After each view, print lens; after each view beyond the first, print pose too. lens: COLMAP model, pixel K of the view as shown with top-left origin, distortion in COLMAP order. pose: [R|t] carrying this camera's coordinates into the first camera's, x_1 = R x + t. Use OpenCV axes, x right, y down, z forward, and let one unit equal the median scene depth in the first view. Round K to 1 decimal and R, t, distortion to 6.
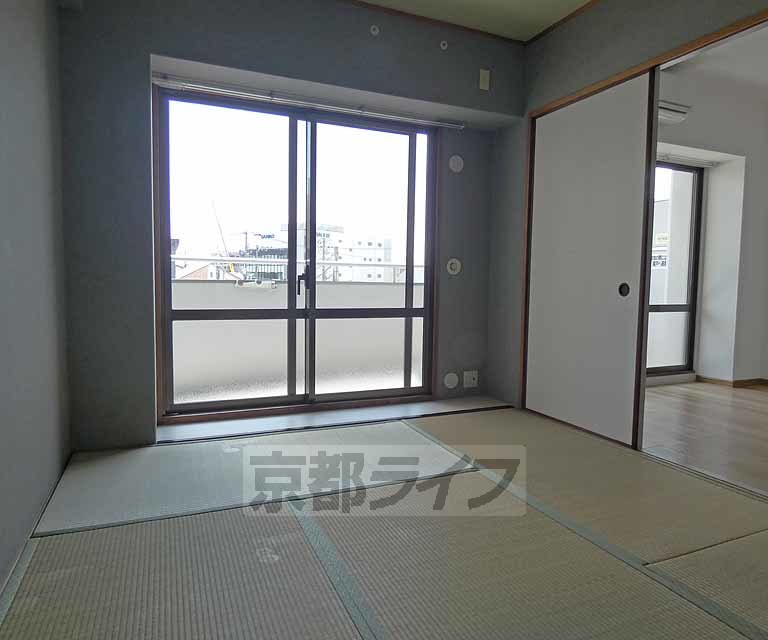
lens RADIAL K [[521.3, 0, 390.0], [0, 521.3, 320.1], [0, 0, 1]] dist [0.002381, -0.005524]
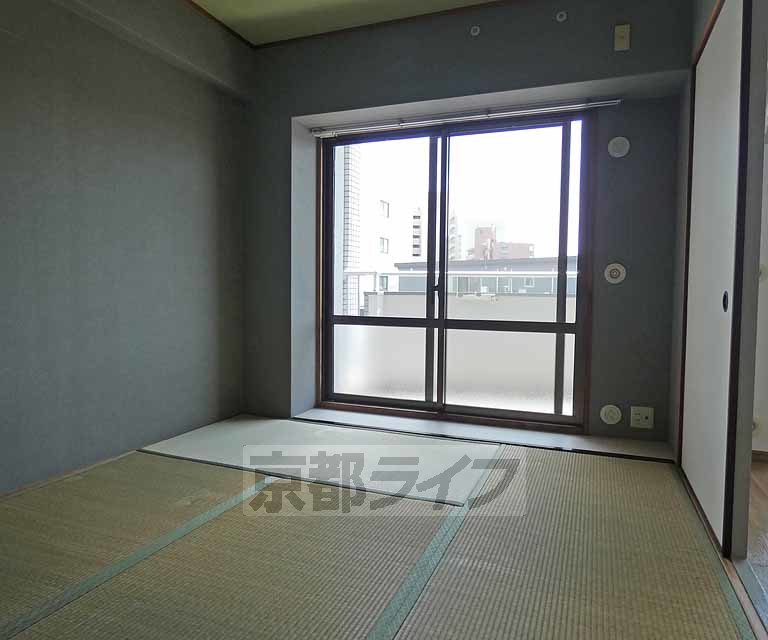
lens RADIAL K [[521.3, 0, 390.1], [0, 521.3, 318.2], [0, 0, 1]] dist [0.002381, -0.005524]
pose [[0.708925, 0.031392, -0.704584, 0.483131], [-0.055649, 0.998384, -0.011509, -0.005169], [0.703085, 0.047369, 0.709527, 0.199921]]
